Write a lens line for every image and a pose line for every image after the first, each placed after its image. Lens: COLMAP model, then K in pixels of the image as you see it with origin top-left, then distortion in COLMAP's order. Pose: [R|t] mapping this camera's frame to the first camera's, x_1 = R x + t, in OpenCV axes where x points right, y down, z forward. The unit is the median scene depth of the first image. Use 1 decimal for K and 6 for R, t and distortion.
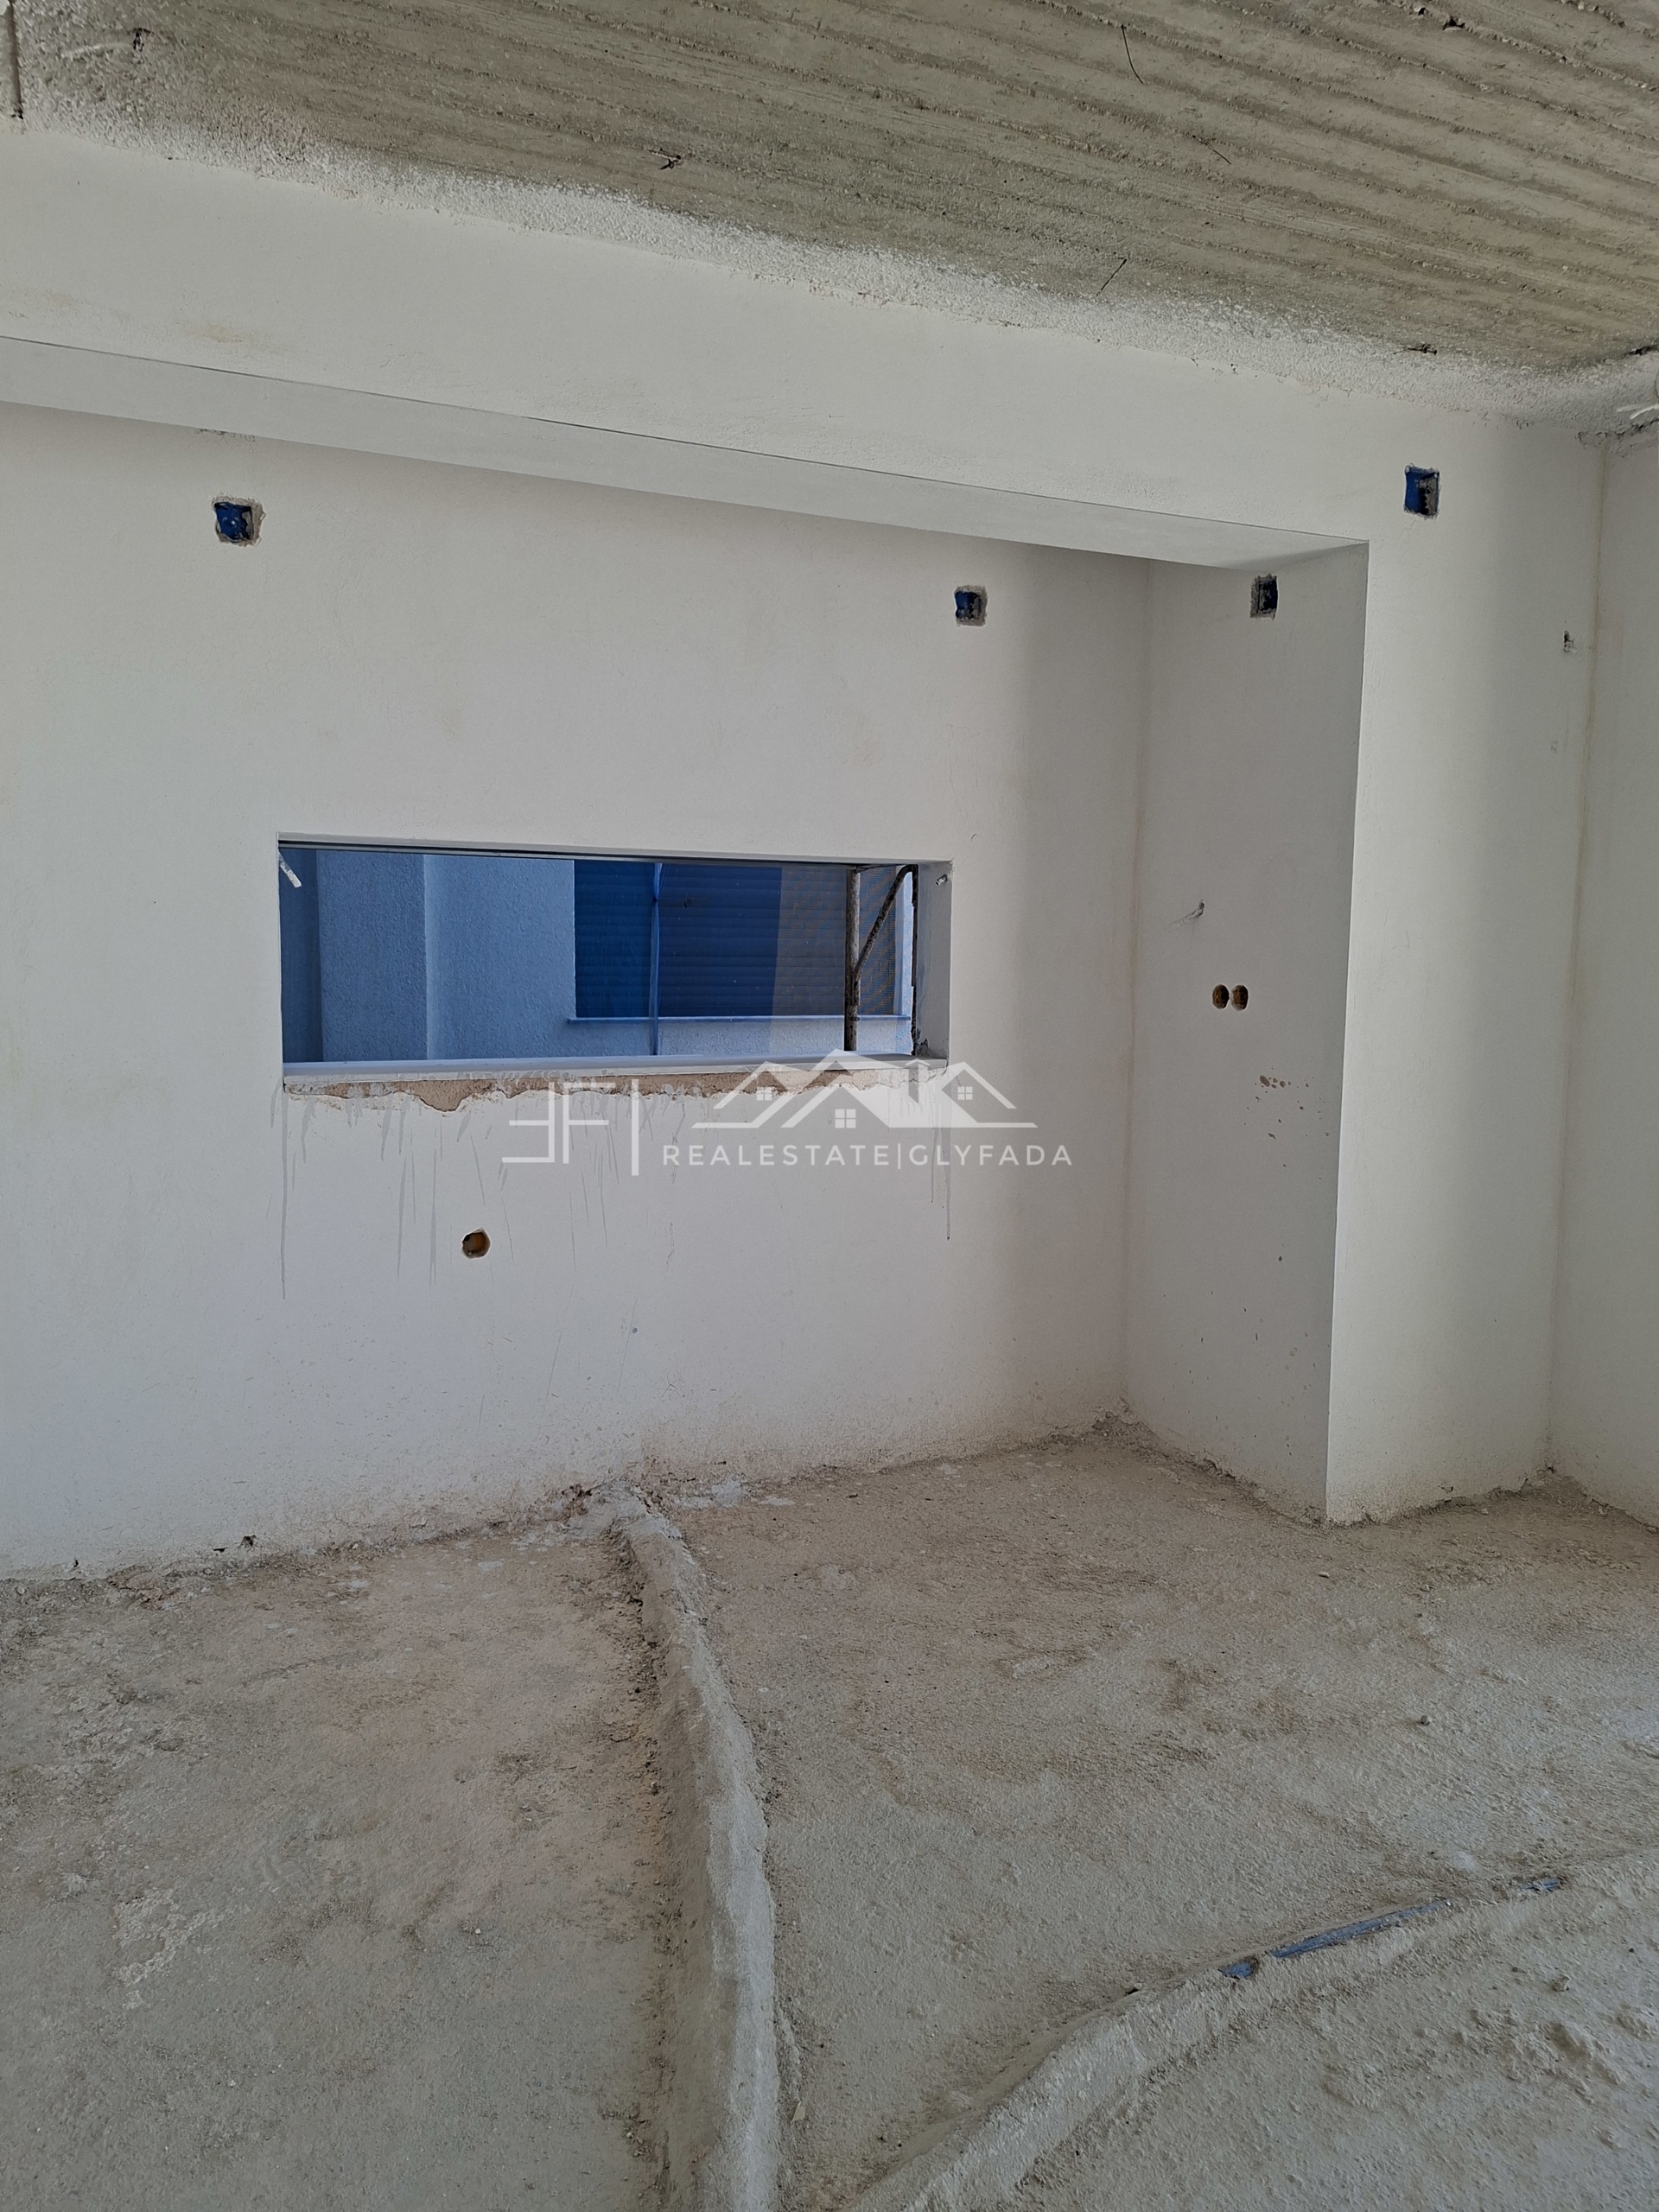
lens RADIAL K [[1540.5, 0, 787.4], [0, 1540.5, 1094.7], [0, 0, 1]] dist [0.028171, -0.020839]
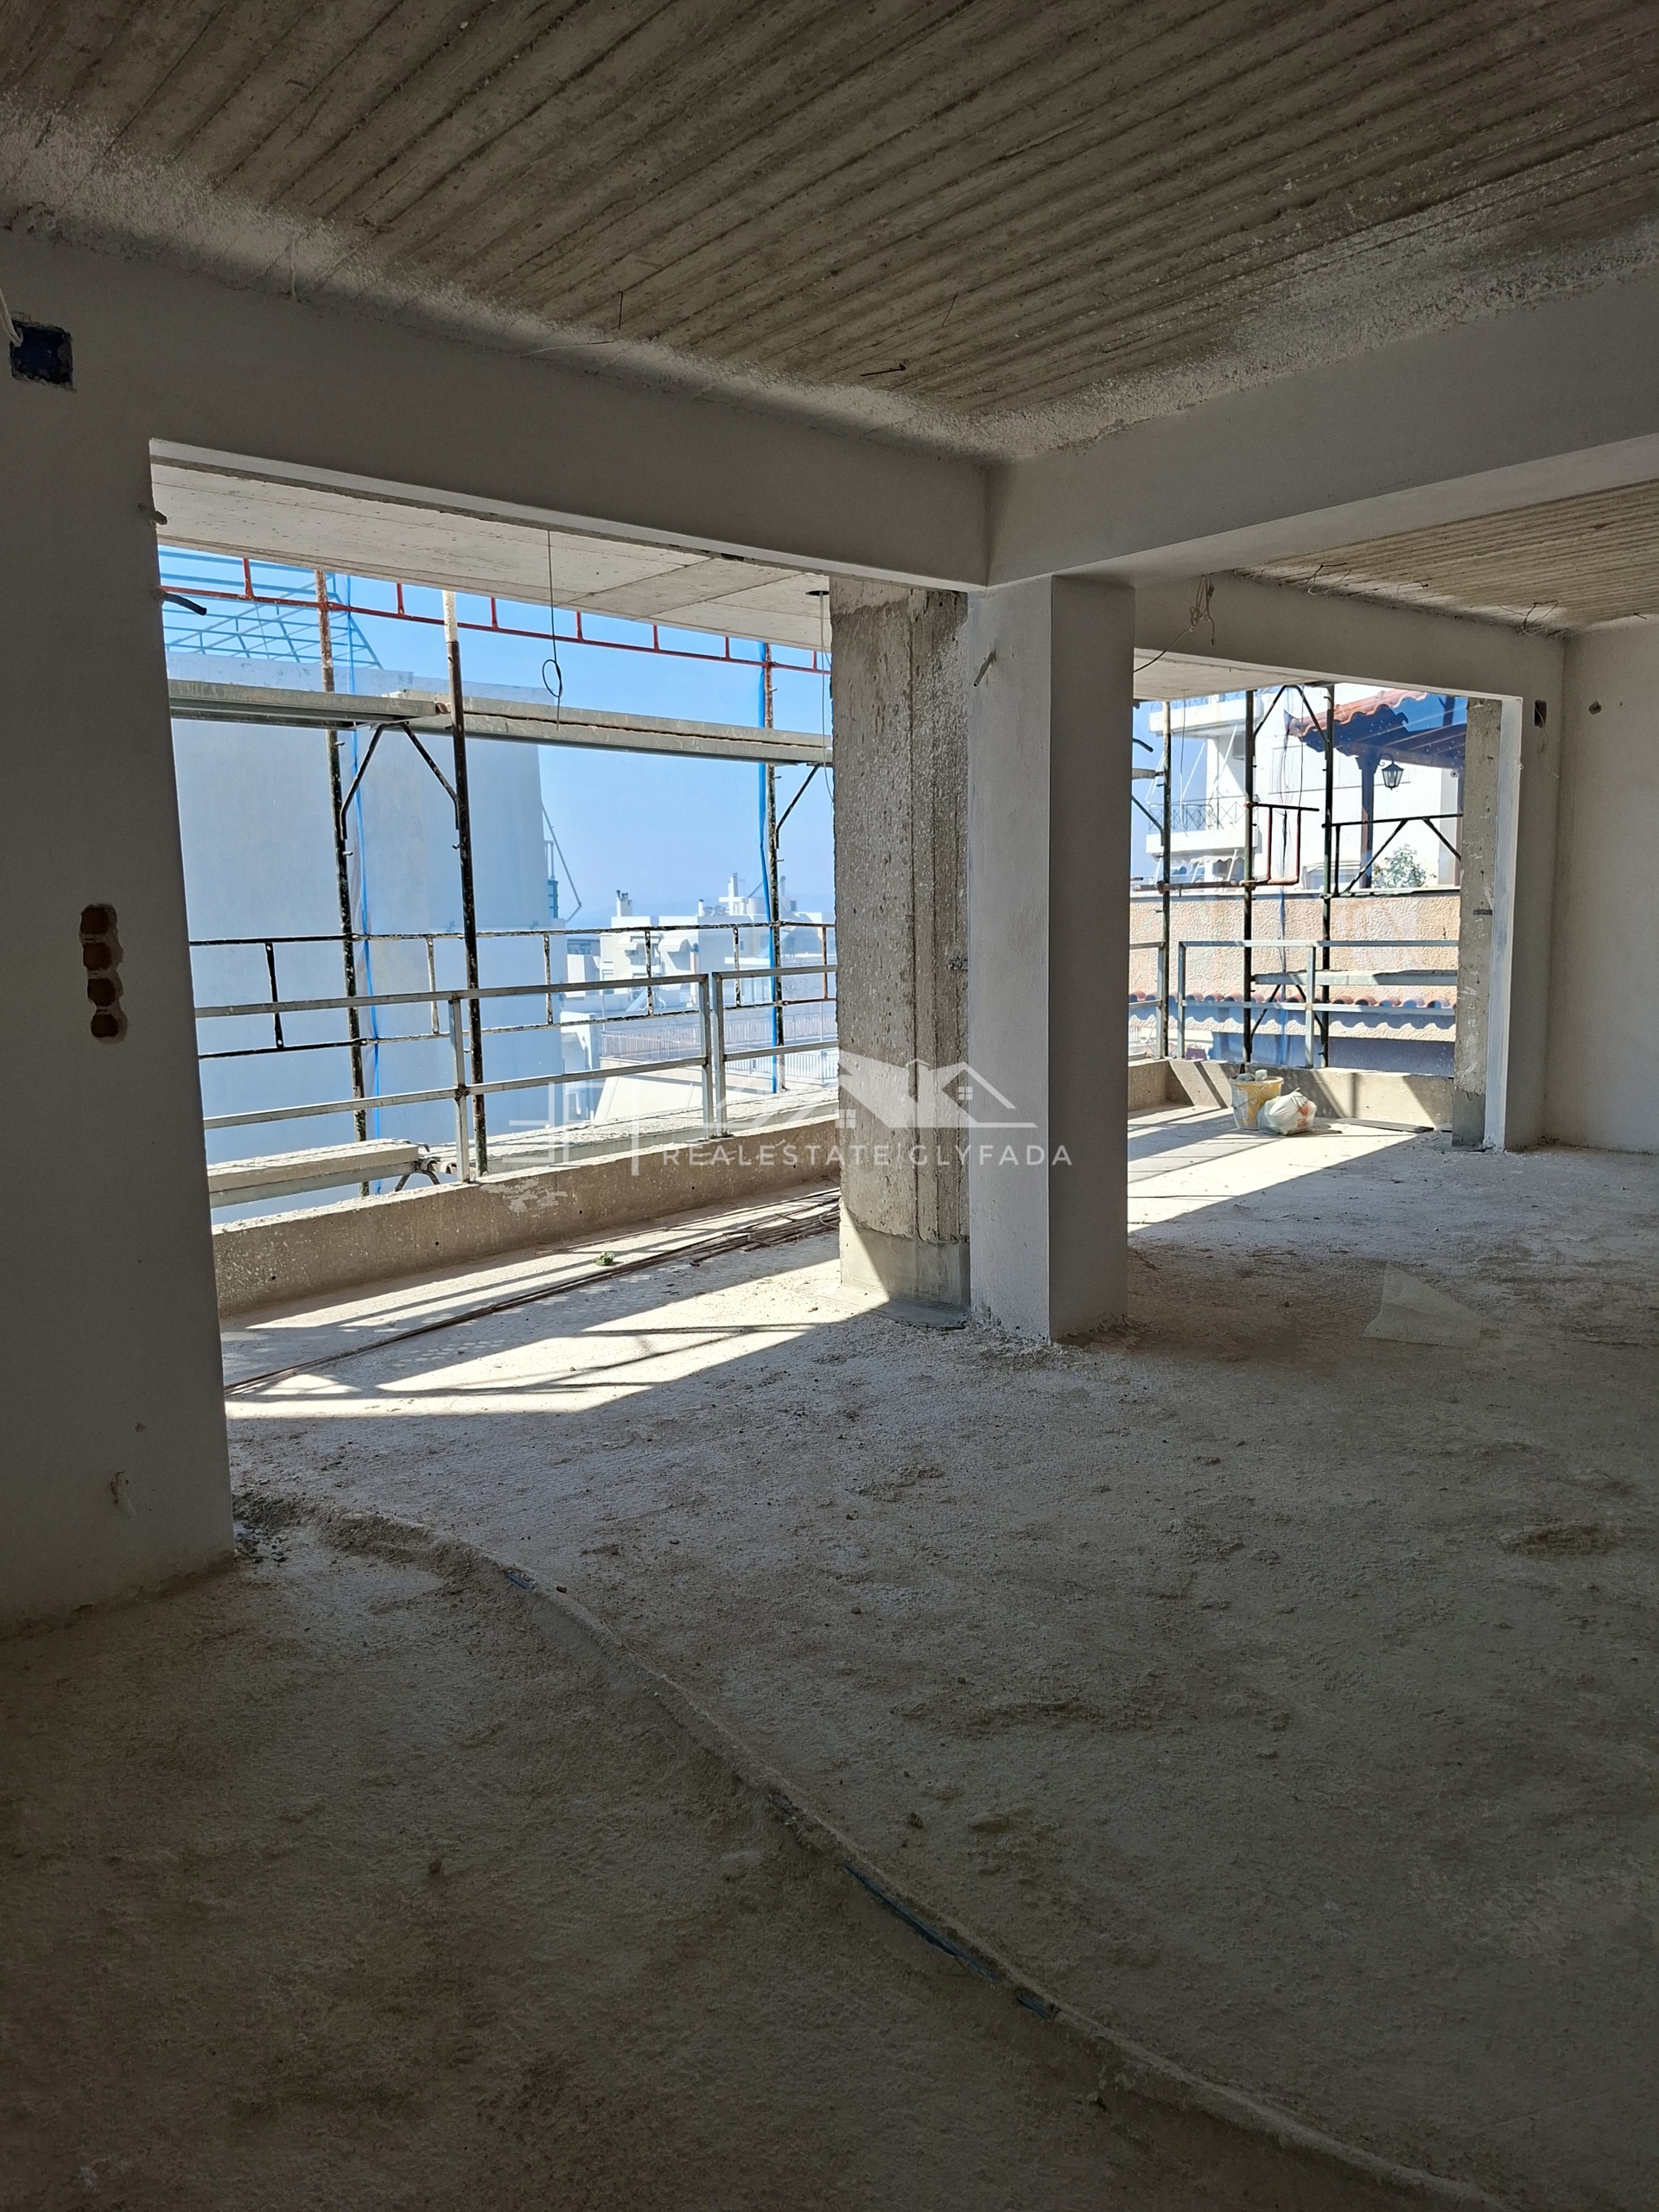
lens RADIAL K [[1530.4, 0, 829.5], [0, 1530.4, 1106.0], [0, 0, 1]] dist [0.123604, -0.150829]
pose [[-0.287055, -0.133520, 0.948563, -0.351650], [0.109415, 0.979187, 0.170942, -0.098495], [-0.951645, 0.152857, -0.266471, 0.908017]]
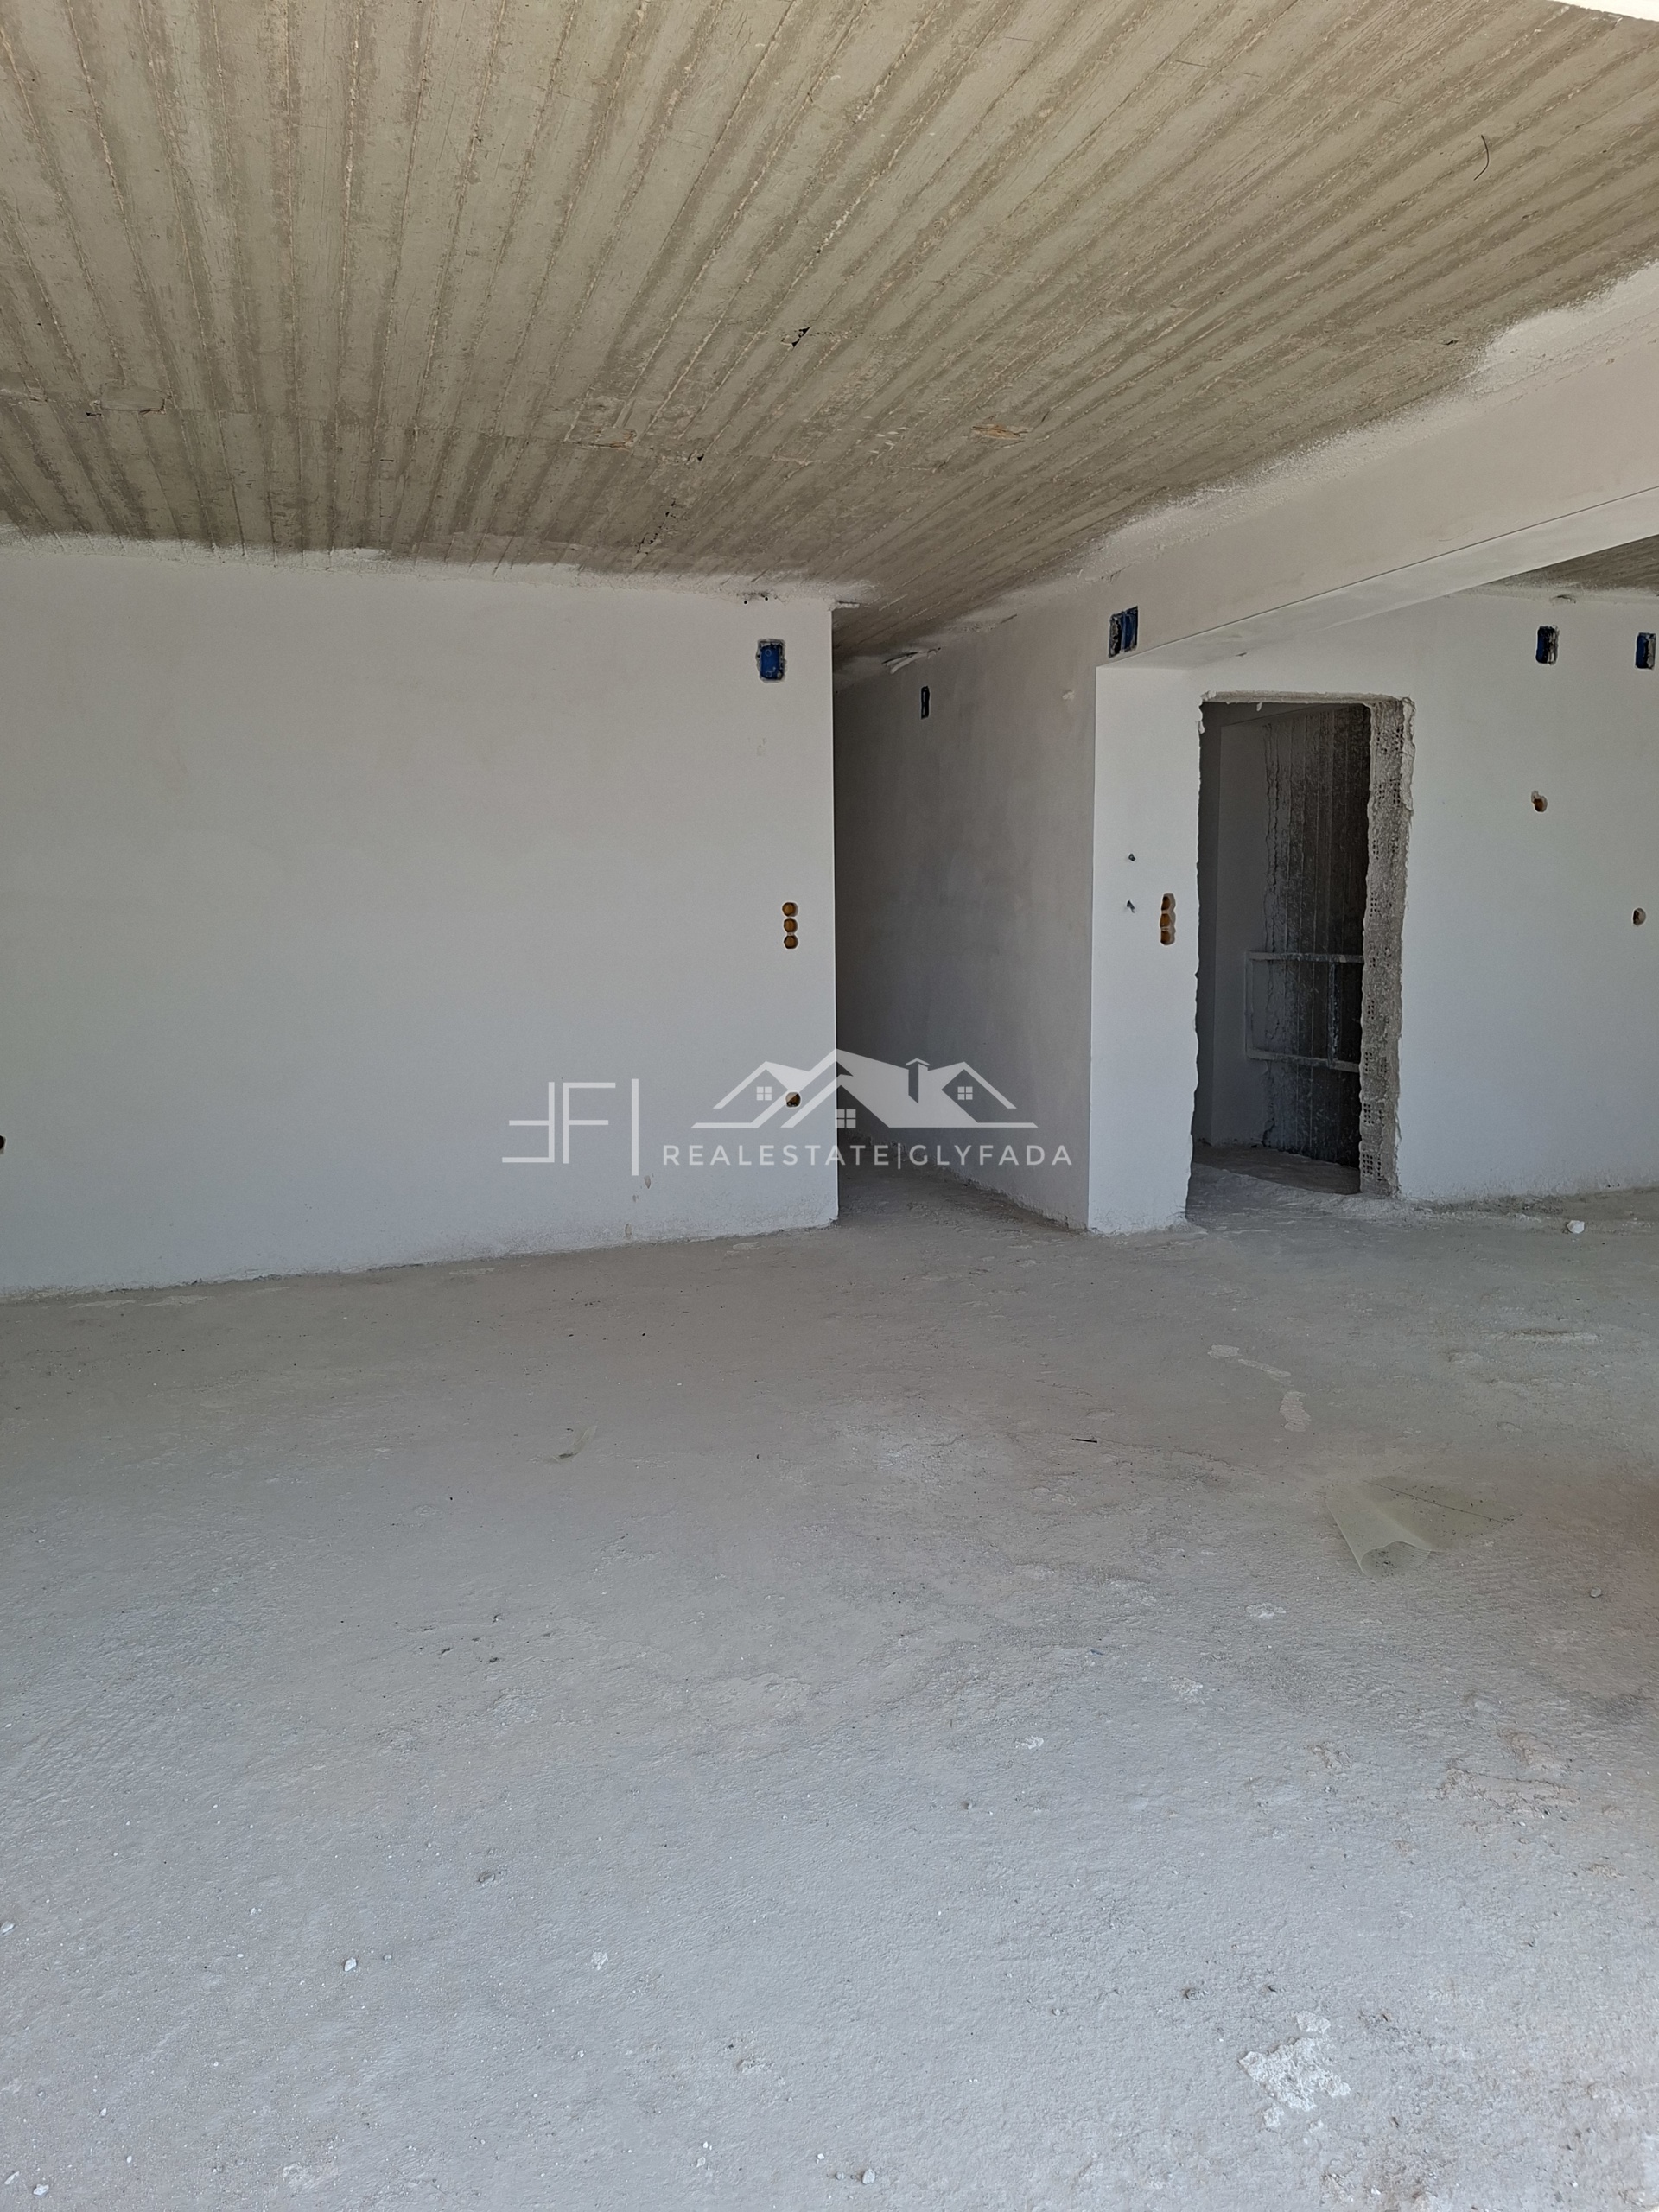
lens RADIAL K [[1525.8, 0, 803.6], [0, 1525.8, 1096.5], [0, 0, 1]] dist [0.109137, -0.119582]
pose [[-0.112364, 0.116421, -0.986823, 2.241793], [-0.079694, 0.988858, 0.125736, 0.066032], [0.990466, 0.092773, -0.101834, -0.499308]]
